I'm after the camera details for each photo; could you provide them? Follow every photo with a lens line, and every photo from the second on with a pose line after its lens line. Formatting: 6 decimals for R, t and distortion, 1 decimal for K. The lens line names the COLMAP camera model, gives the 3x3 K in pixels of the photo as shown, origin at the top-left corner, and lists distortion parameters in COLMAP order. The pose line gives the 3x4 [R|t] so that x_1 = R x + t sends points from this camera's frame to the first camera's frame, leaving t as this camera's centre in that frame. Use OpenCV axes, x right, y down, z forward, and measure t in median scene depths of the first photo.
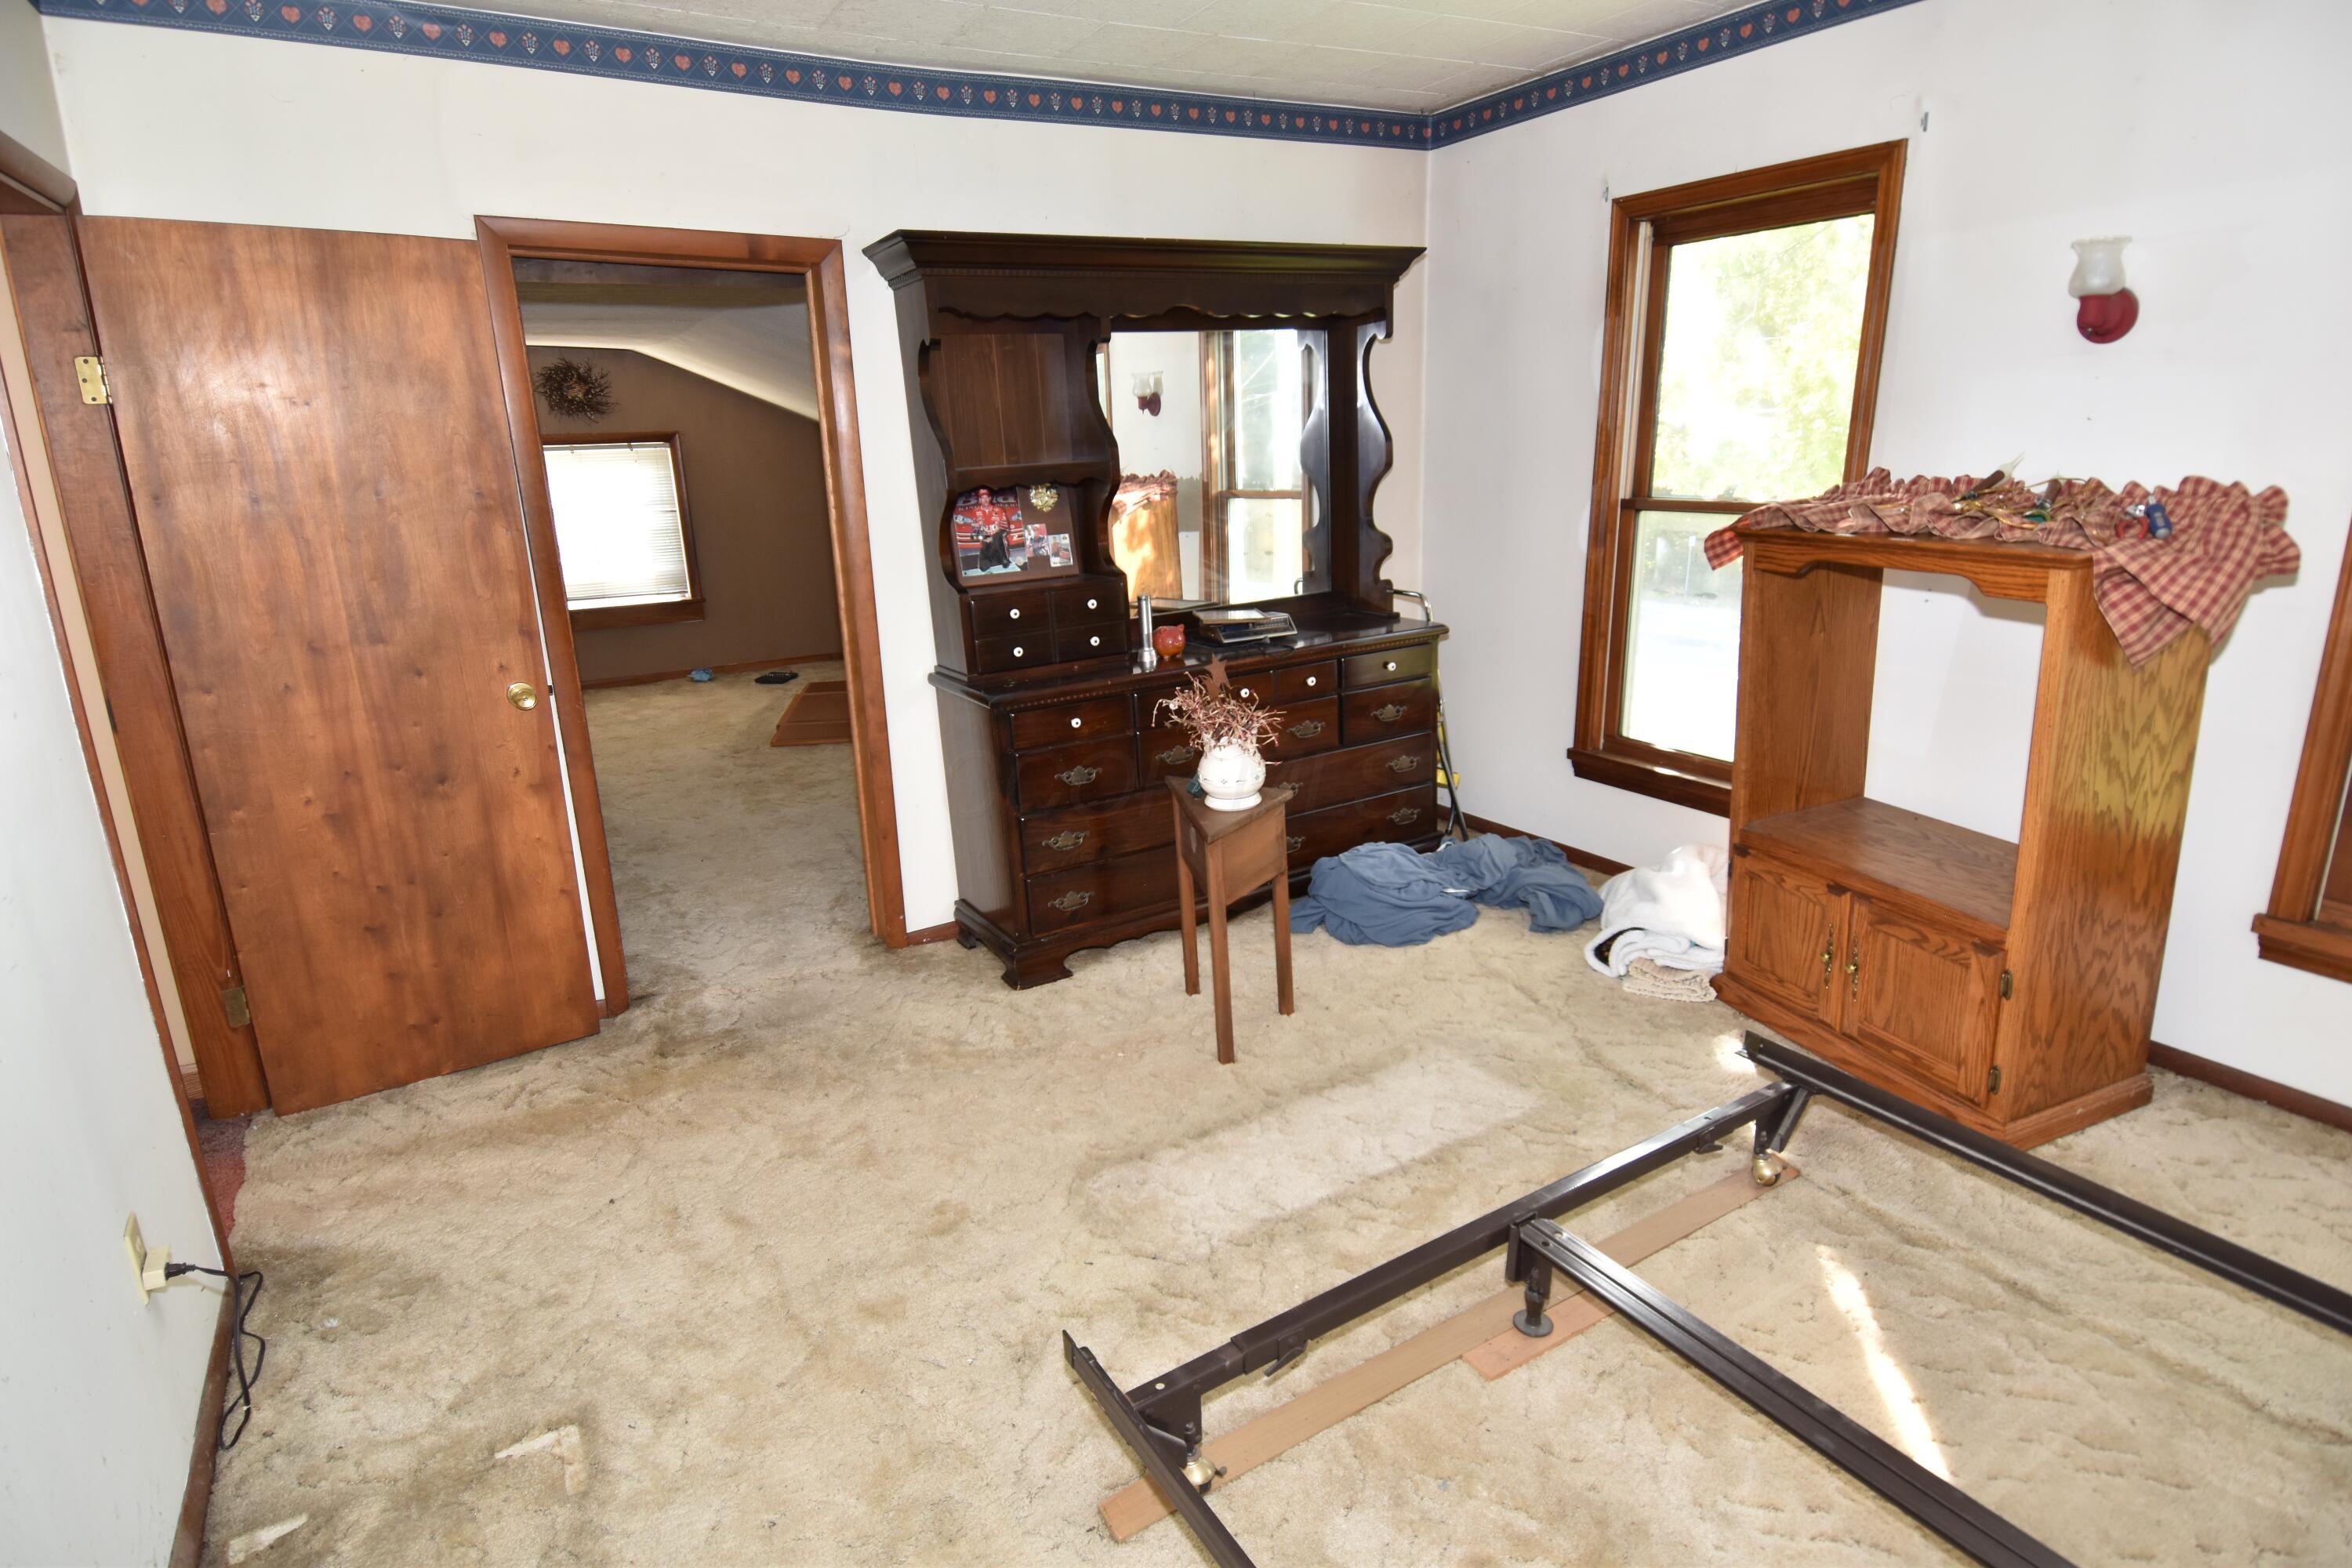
lens RADIAL K [[1222.8, 0, 1176.0], [0, 1222.8, 784.0], [0, 0, 1]] dist [0.063693, -0.059119]
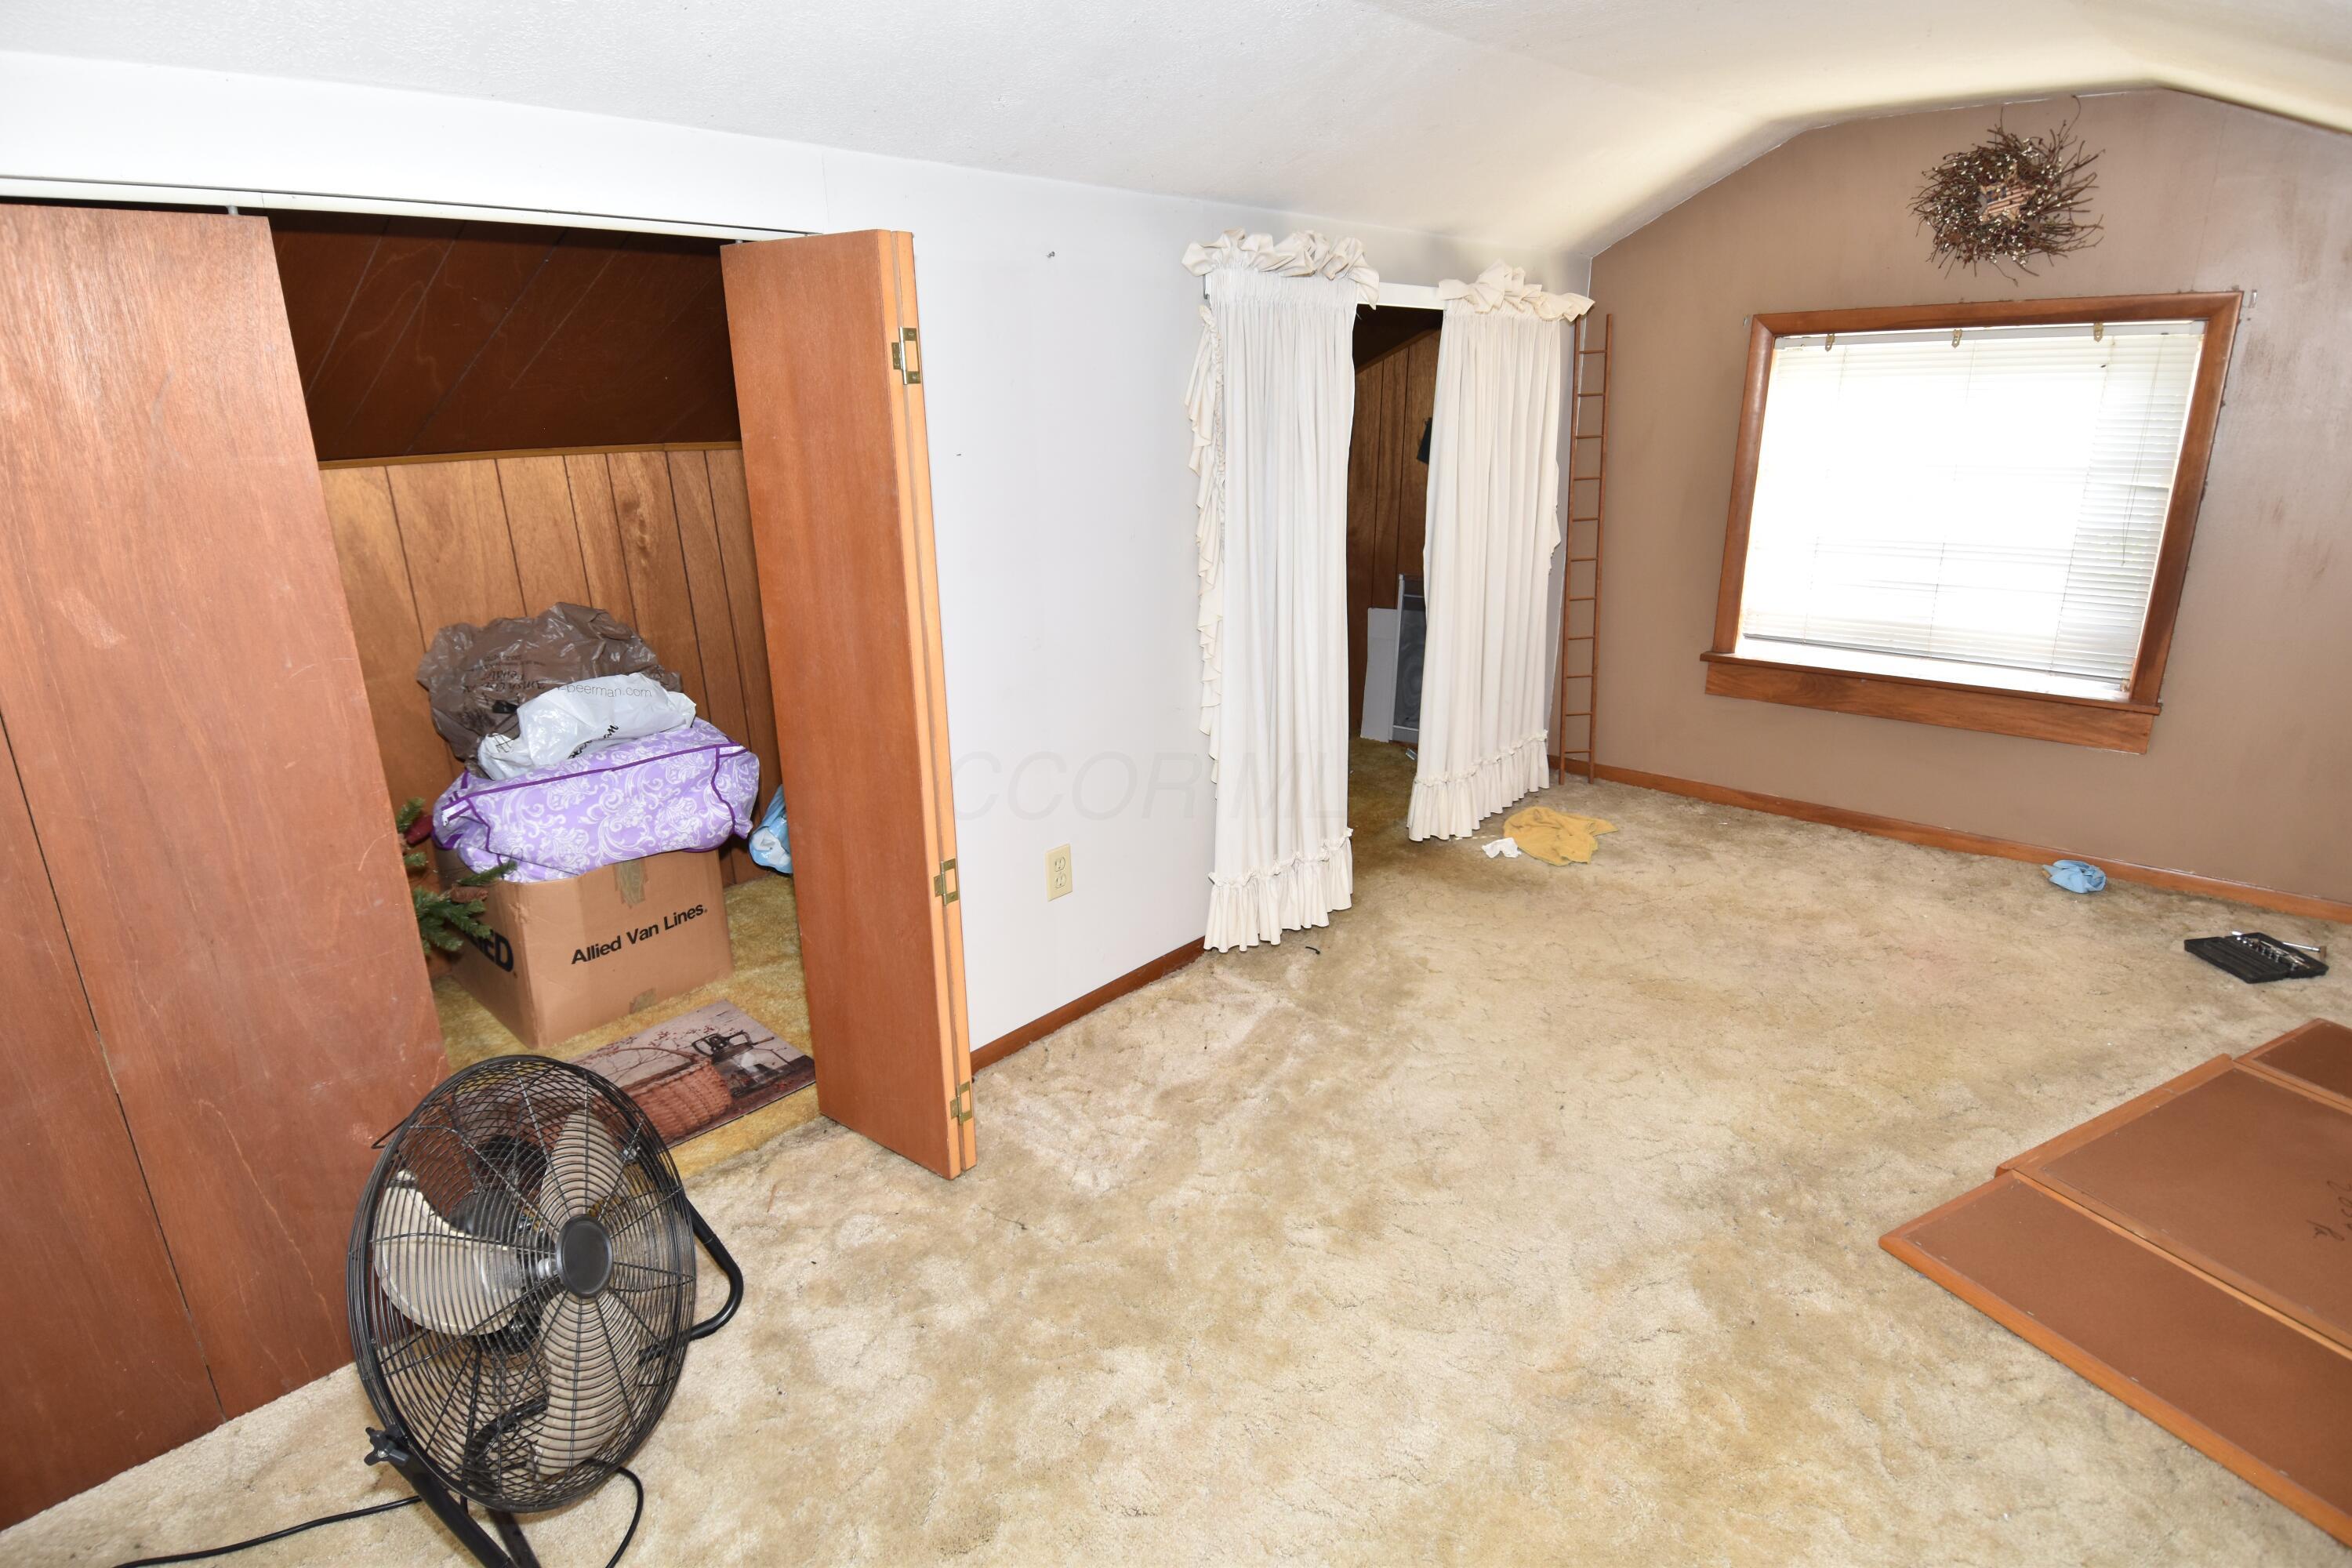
lens RADIAL K [[1222.8, 0, 1176.0], [0, 1222.8, 784.0], [0, 0, 1]] dist [0.063693, -0.059119]
pose [[0.308512, 0.311159, -0.898889, -0.111063], [-0.260468, 0.936501, 0.234782, -0.147925], [0.914865, 0.161698, 0.369968, 0.591461]]
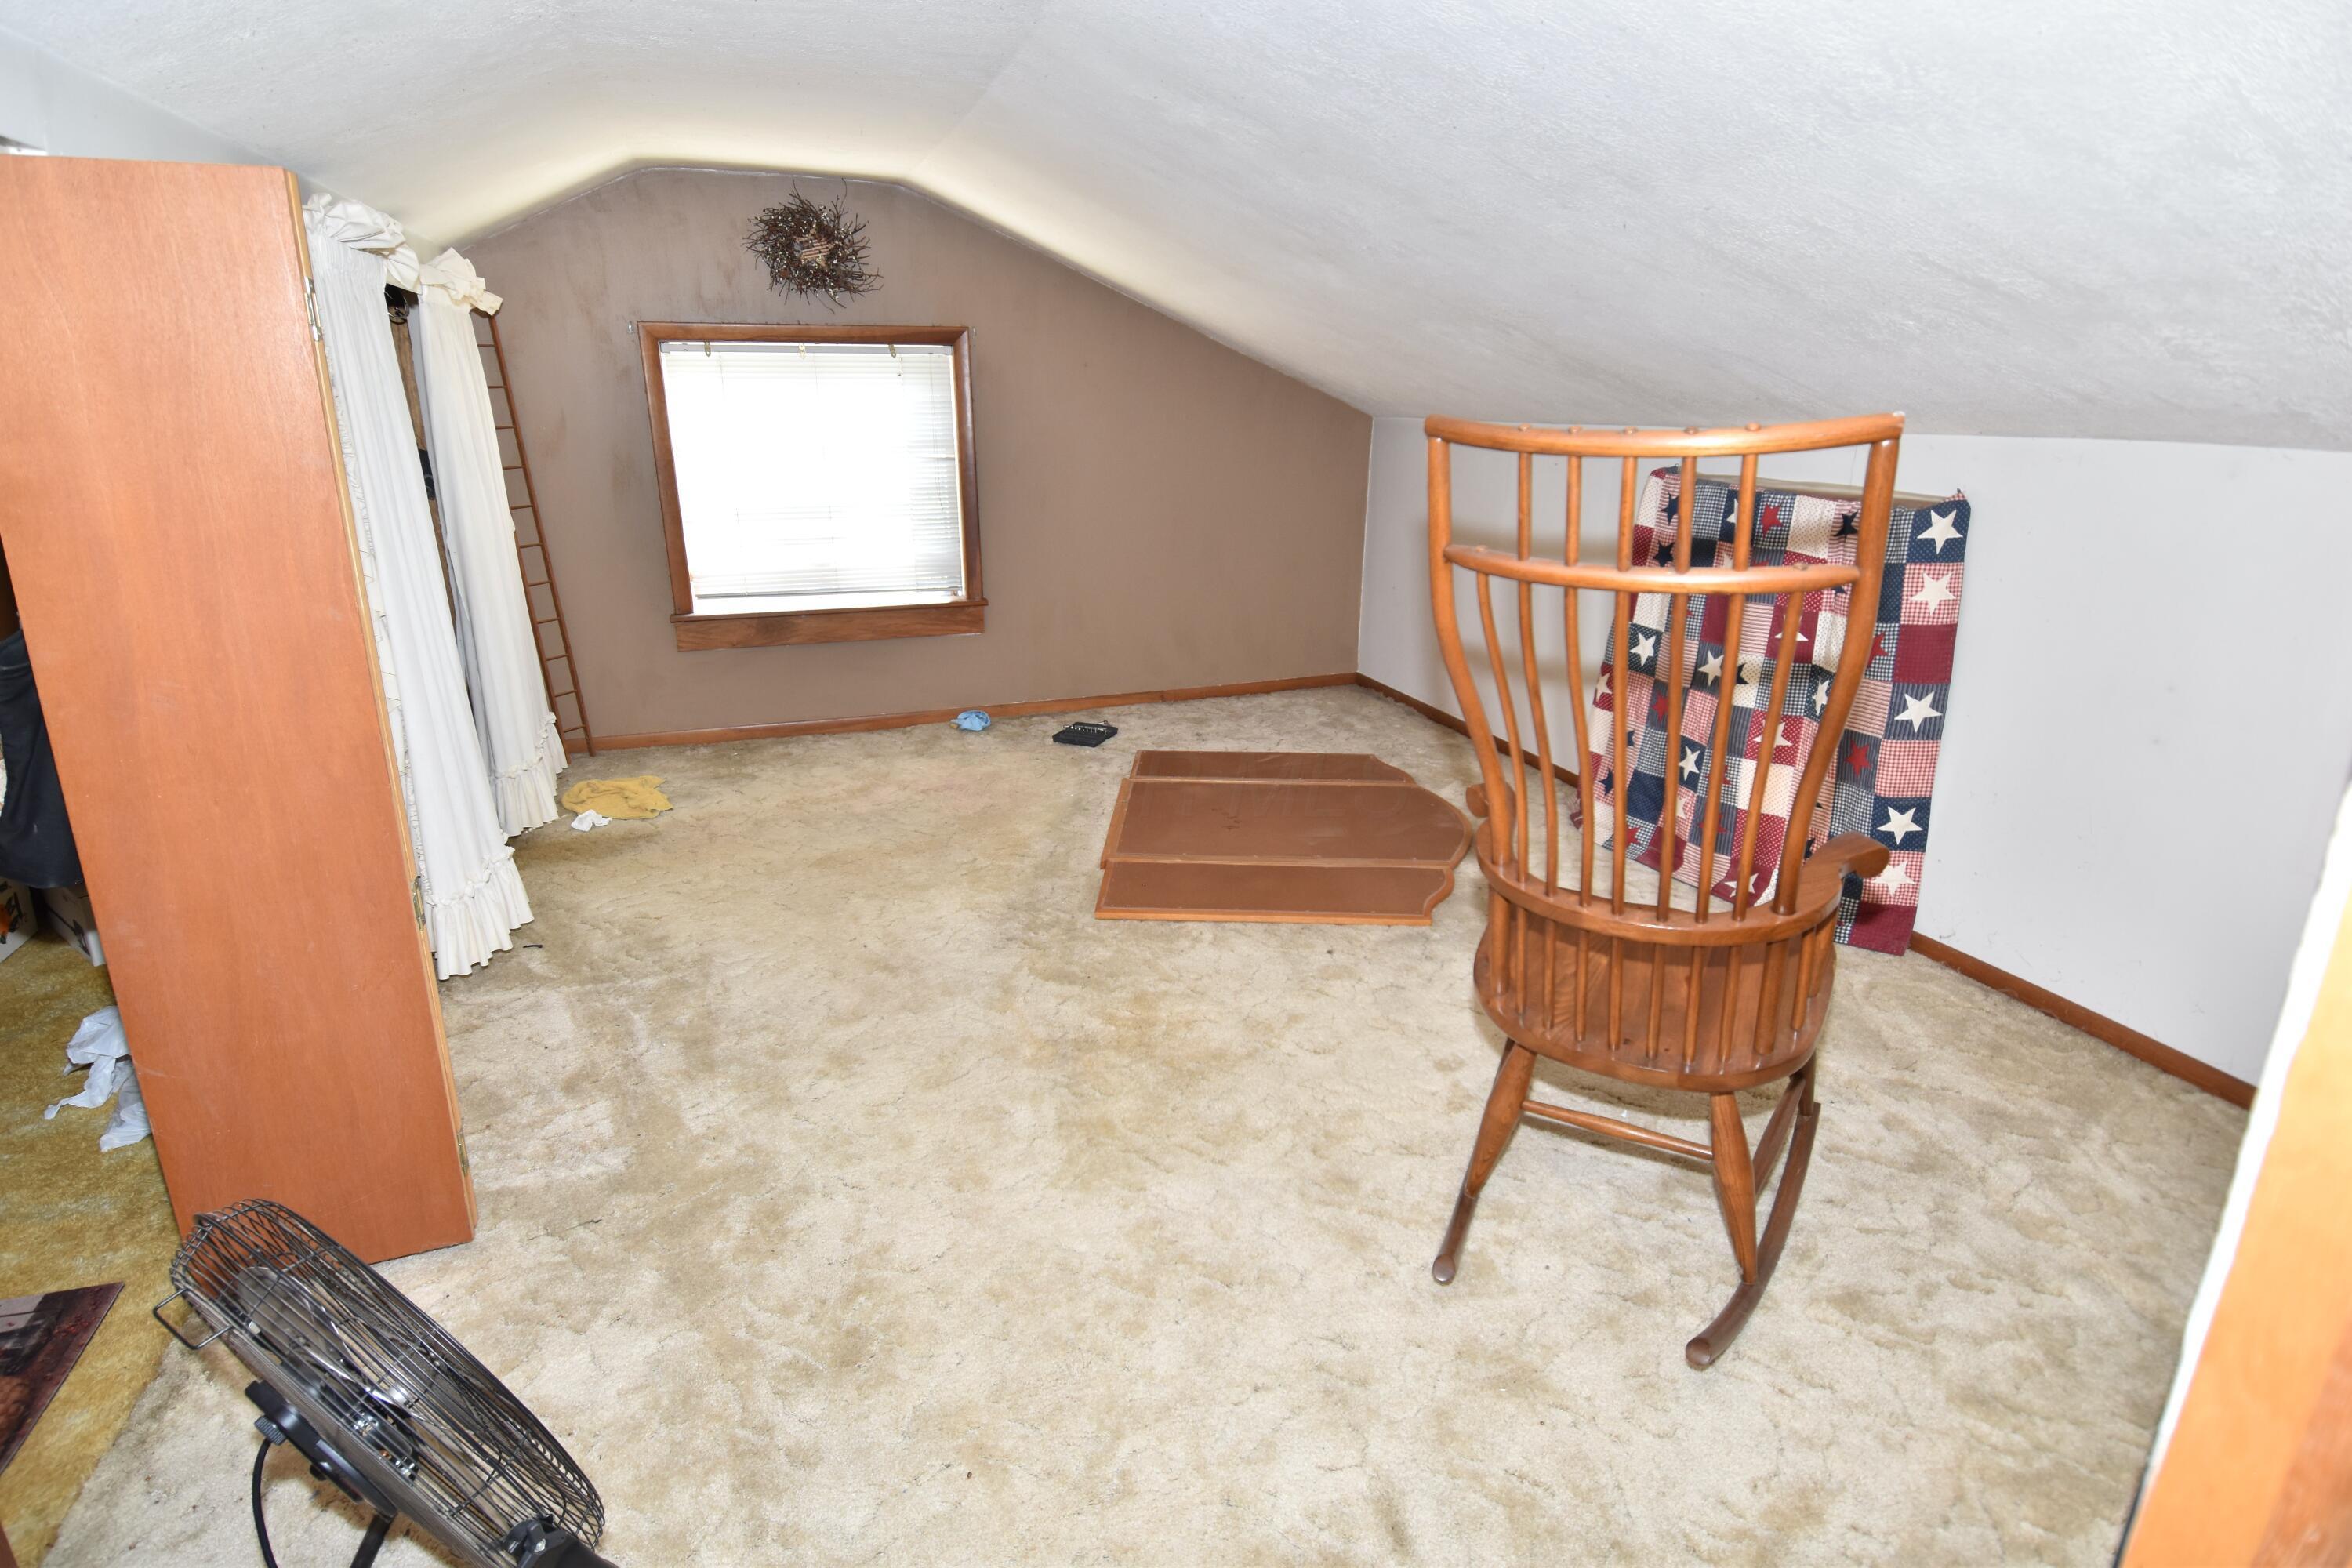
lens RADIAL K [[1222.8, 0, 1176.0], [0, 1222.8, 784.0], [0, 0, 1]] dist [0.063693, -0.059119]
pose [[0.980271, 0.084626, -0.178625, -0.178758], [-0.079987, 0.996249, 0.033024, -0.091268], [0.180750, -0.018085, 0.983363, 0.428358]]
